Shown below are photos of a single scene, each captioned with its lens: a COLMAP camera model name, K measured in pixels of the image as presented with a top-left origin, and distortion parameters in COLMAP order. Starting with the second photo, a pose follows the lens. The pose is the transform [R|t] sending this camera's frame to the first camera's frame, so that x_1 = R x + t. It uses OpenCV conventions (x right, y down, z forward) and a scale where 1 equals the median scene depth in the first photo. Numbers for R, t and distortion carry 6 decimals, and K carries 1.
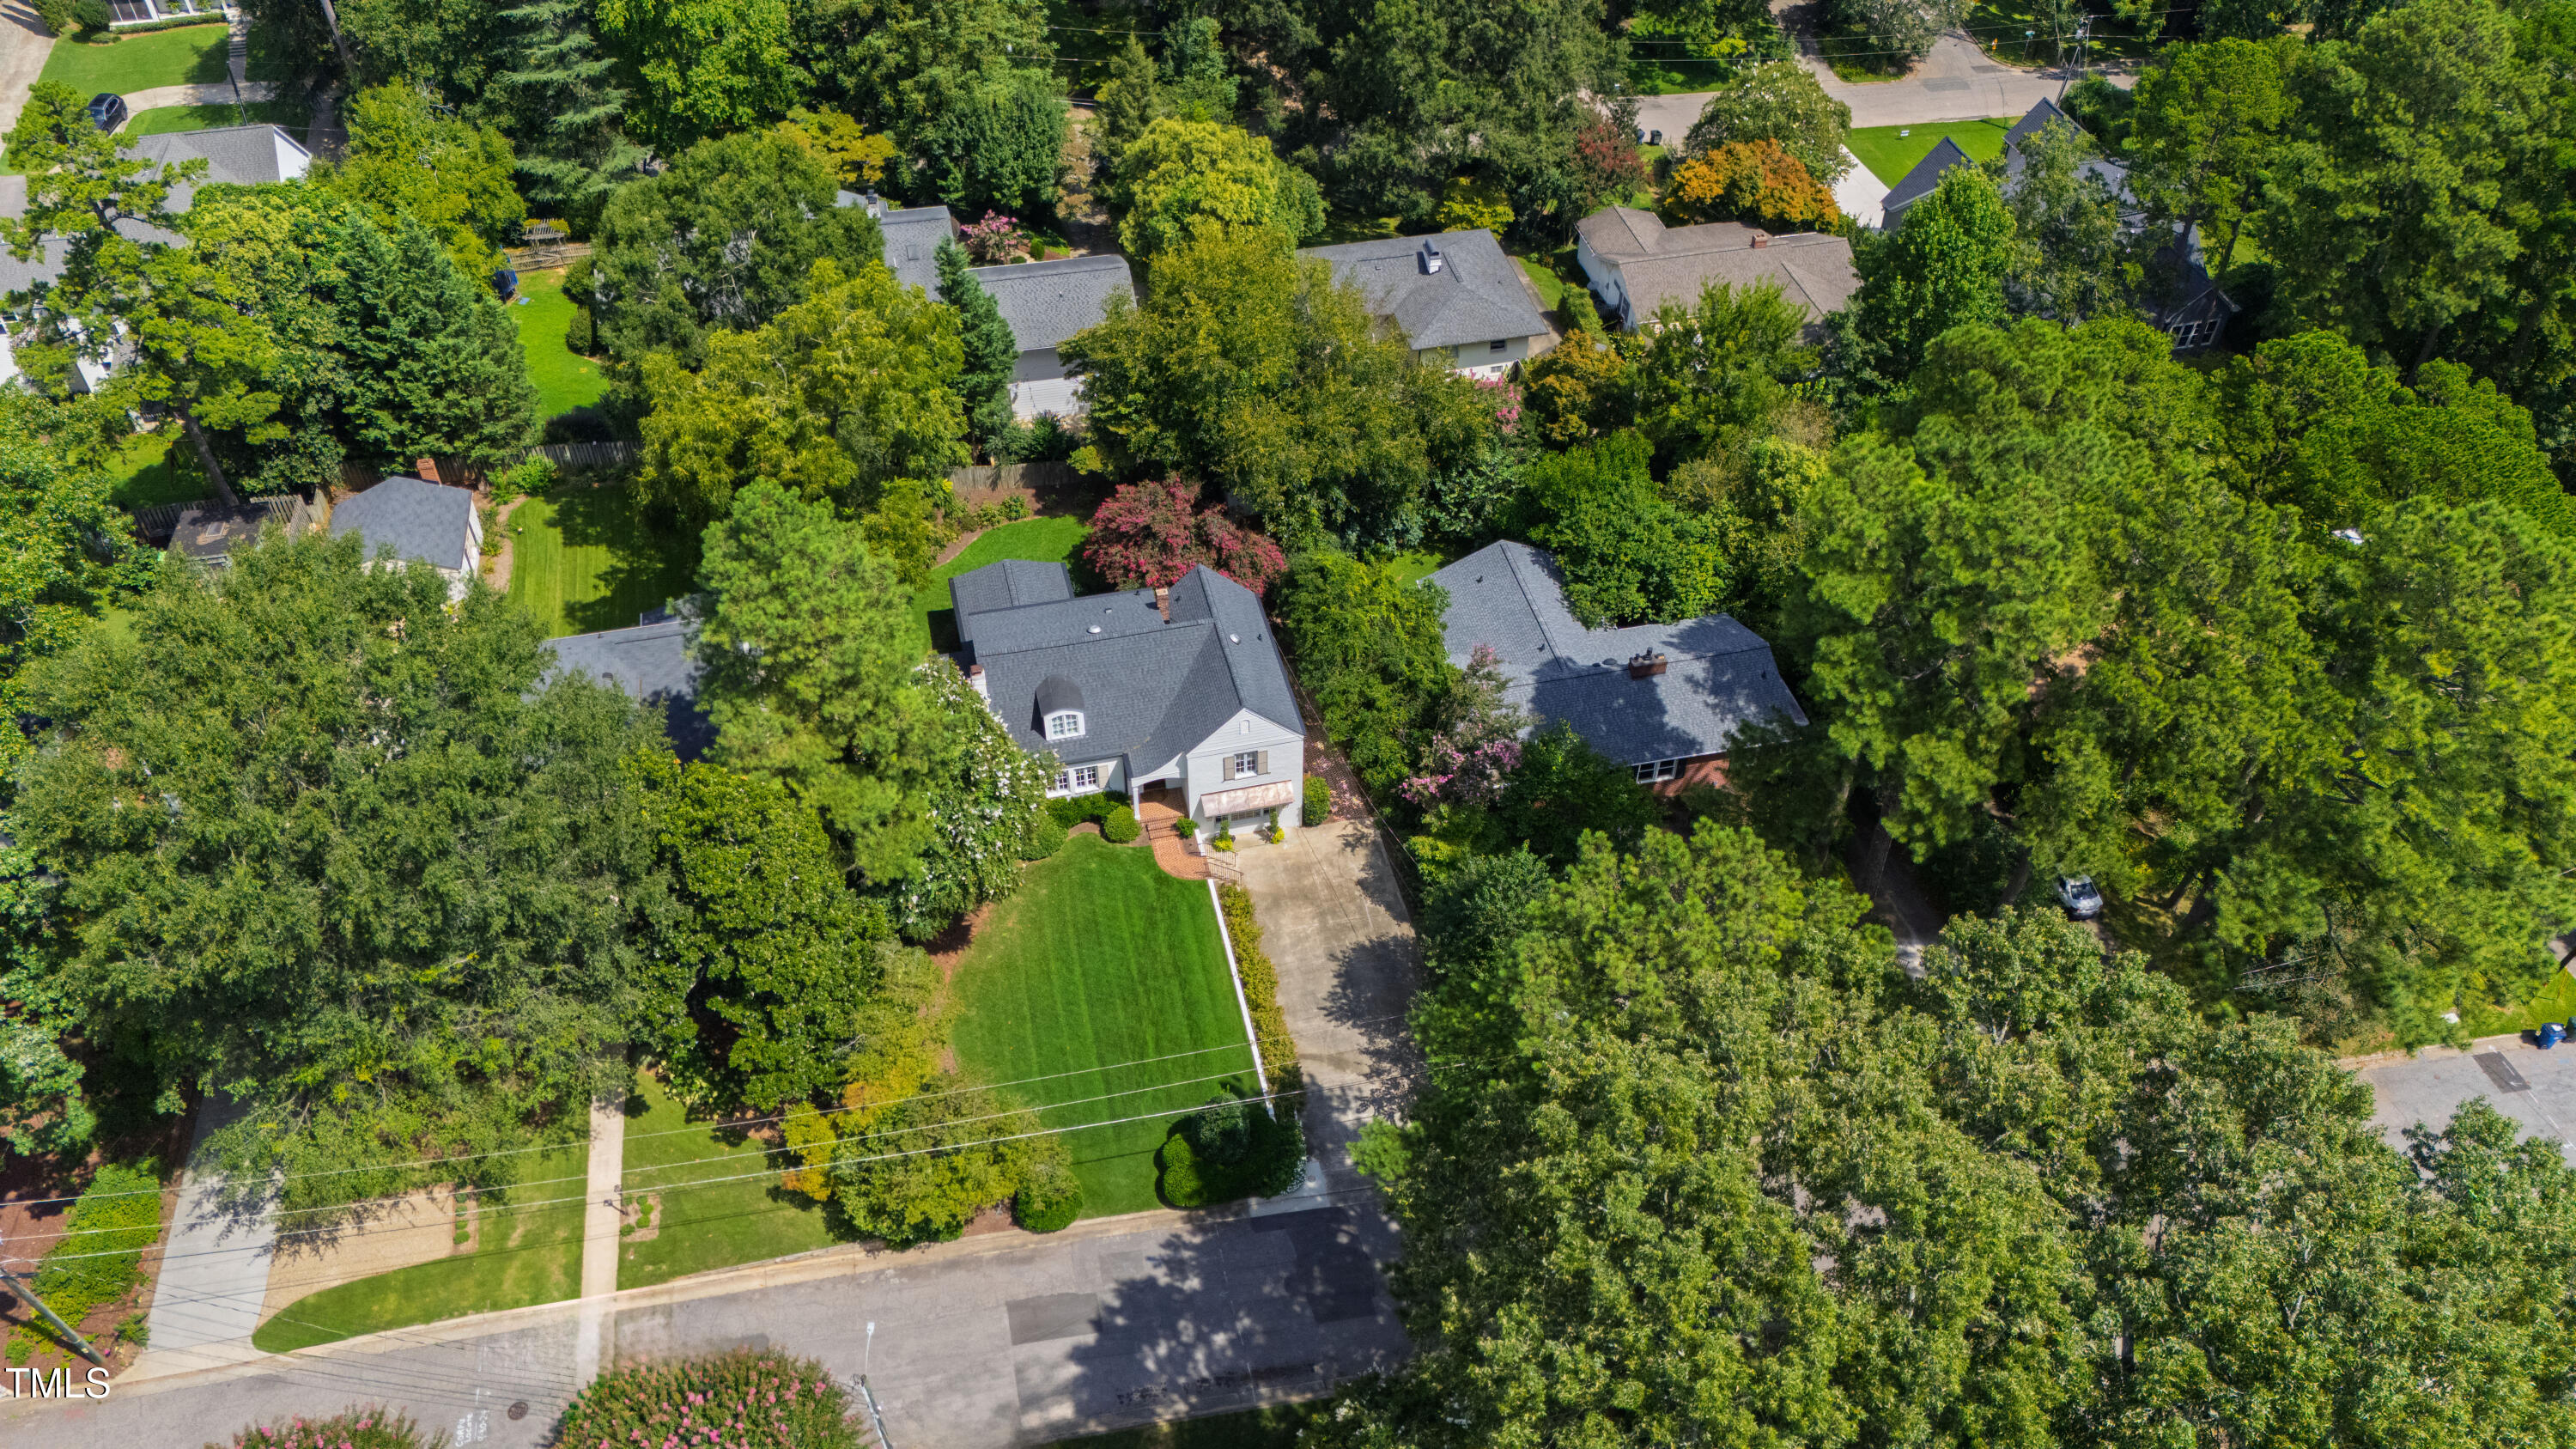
lens RADIAL K [[1871.9, 0, 1288.0], [0, 1871.9, 724.5], [0, 0, 1]] dist [0.027428, -0.003741]
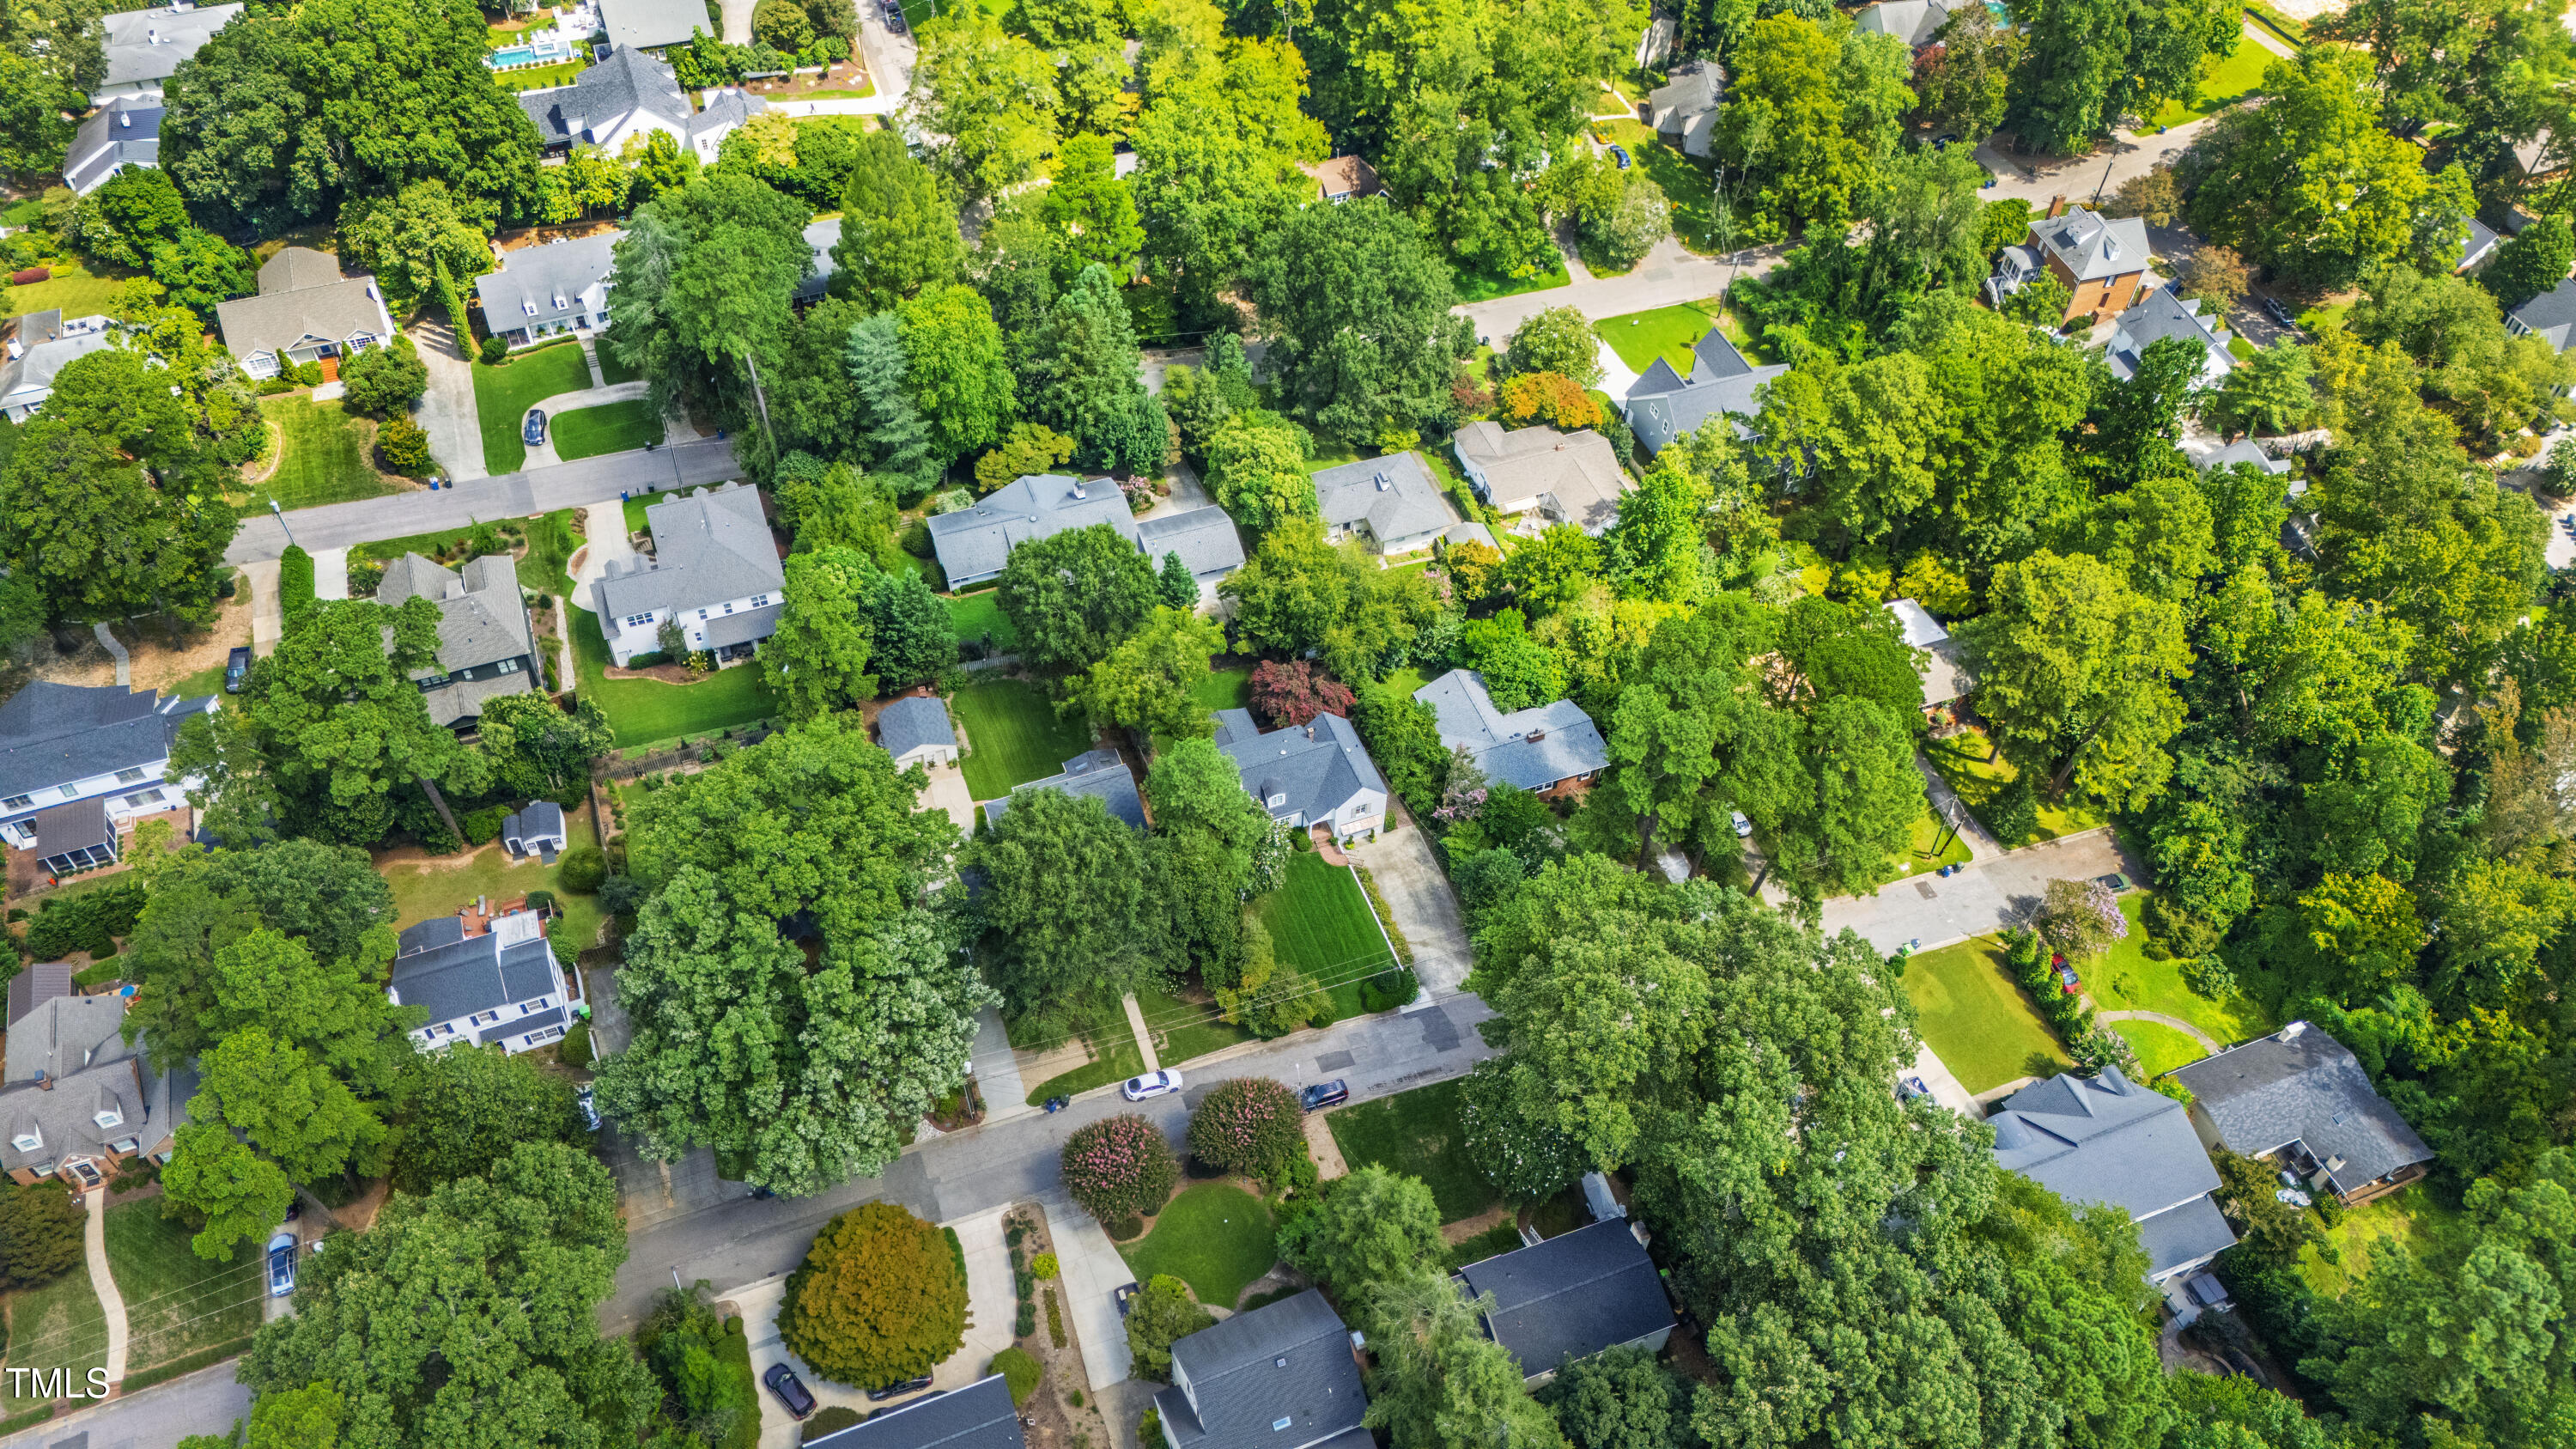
lens RADIAL K [[1868.9, 0, 1248.0], [0, 1868.9, 663.3], [0, 0, 1]] dist [0.034166, -0.003235]
pose [[0.991987, -0.090874, 0.087766, -0.274241], [0.085595, 0.994389, 0.062158, -0.245583], [-0.092922, -0.054148, 0.994200, -0.940656]]
